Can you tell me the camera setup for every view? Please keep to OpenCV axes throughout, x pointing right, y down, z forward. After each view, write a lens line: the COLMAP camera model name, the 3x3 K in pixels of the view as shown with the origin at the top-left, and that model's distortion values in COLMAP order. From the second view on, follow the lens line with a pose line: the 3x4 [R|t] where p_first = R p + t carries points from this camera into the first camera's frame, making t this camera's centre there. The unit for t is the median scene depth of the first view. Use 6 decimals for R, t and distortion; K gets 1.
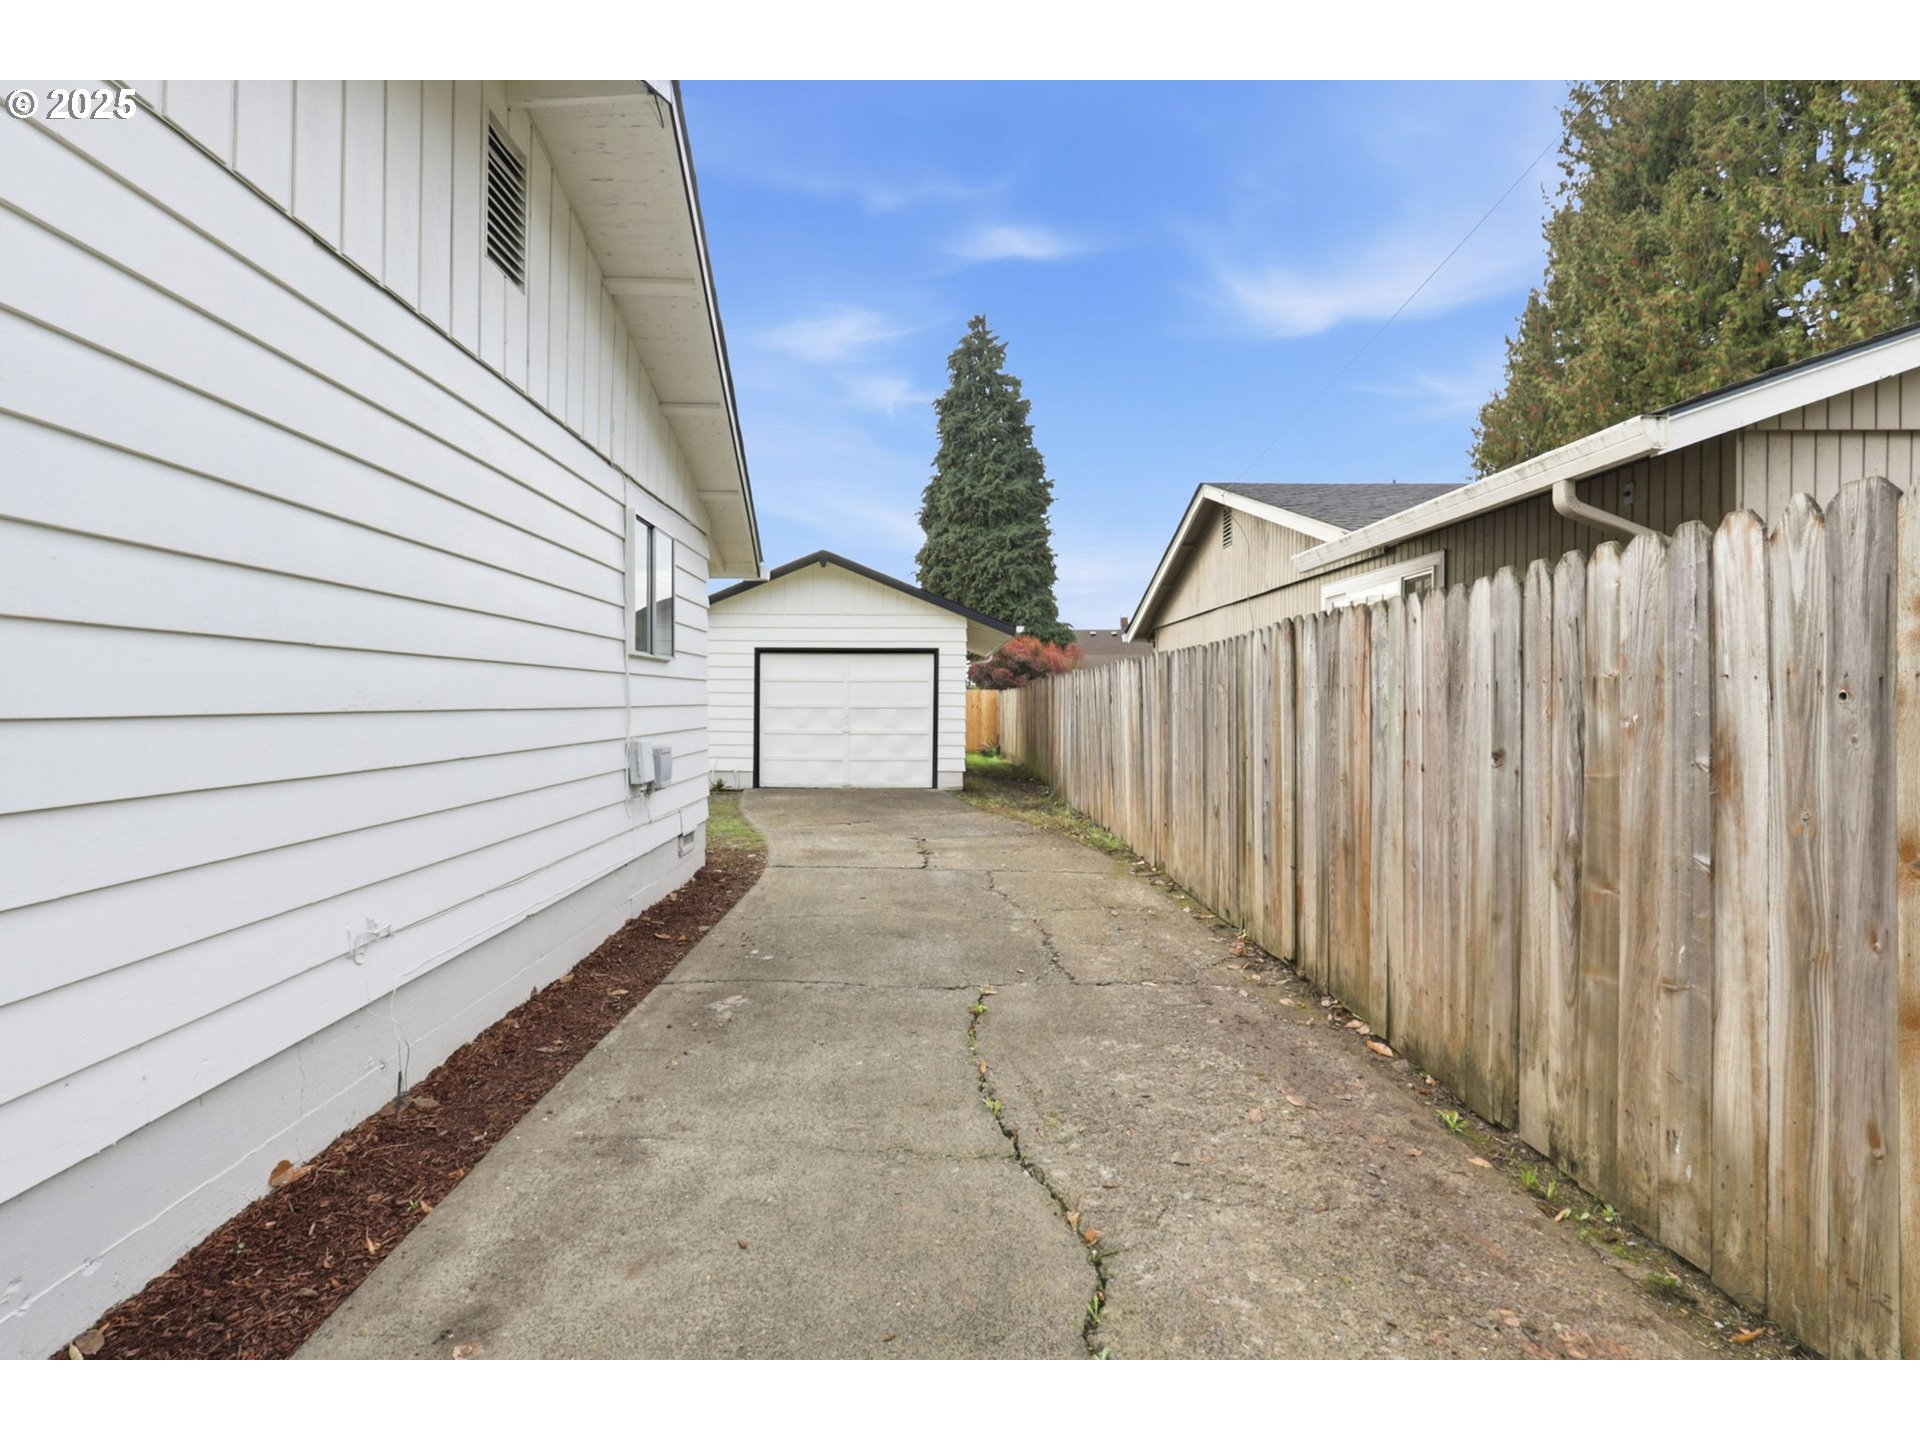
lens RADIAL K [[903.7, 0, 934.5], [0, 903.7, 711.3], [0, 0, 1]] dist [-0.000791, 0.000108]
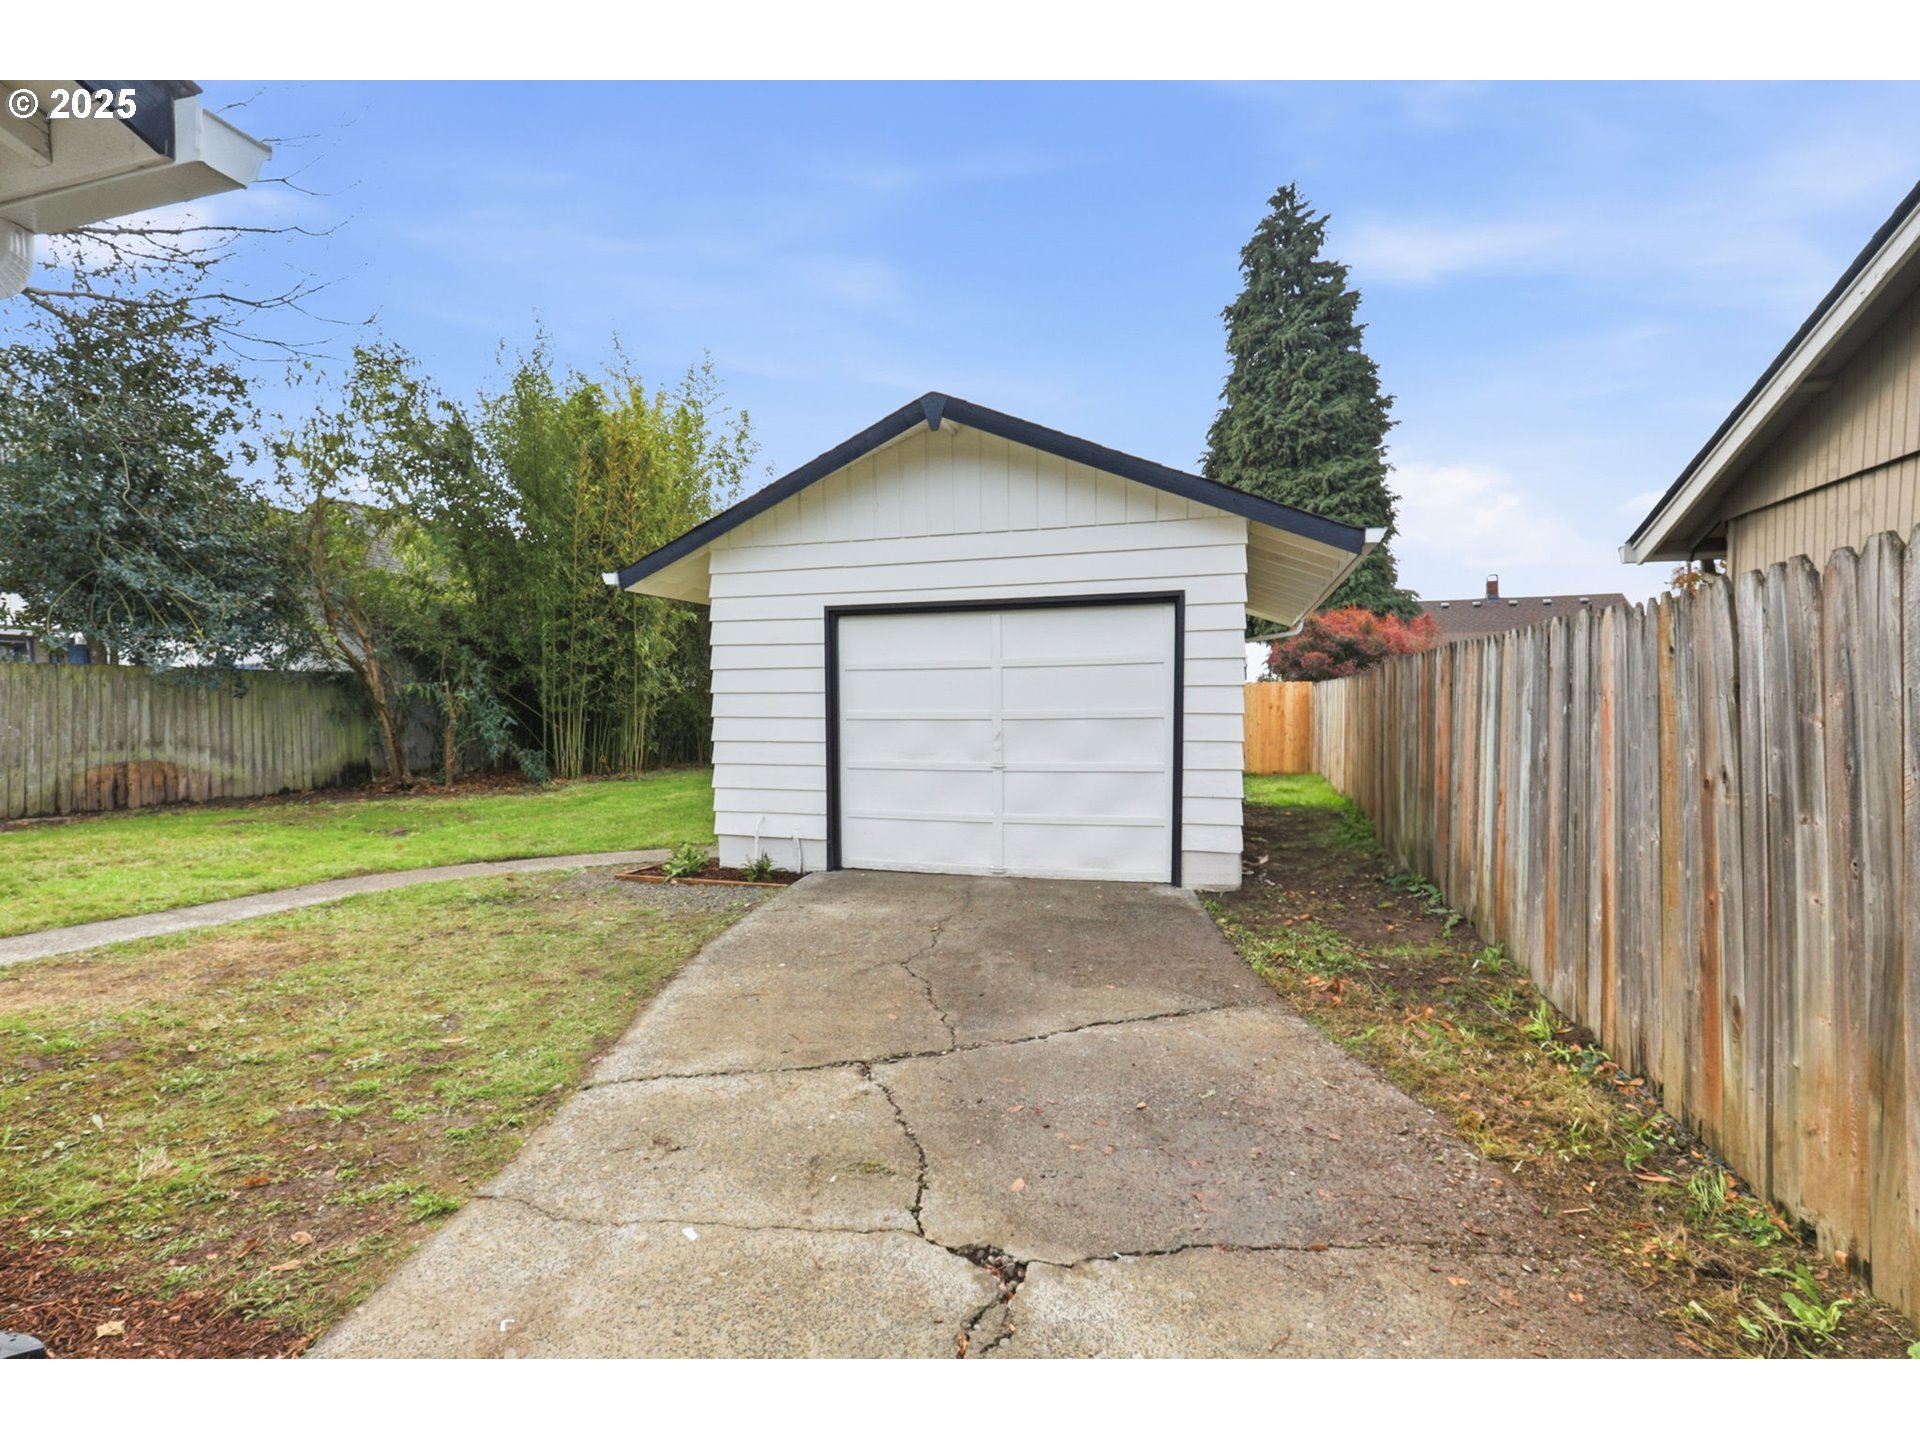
lens RADIAL K [[938.4, 0, 933.7], [0, 938.4, 755.0], [0, 0, 1]] dist [0.001582, 0.000186]
pose [[0.953034, 0.003083, -0.302849, 0.008753], [0.011081, 0.998924, 0.045040, -0.002466], [0.302662, -0.046281, 0.951974, 0.151388]]
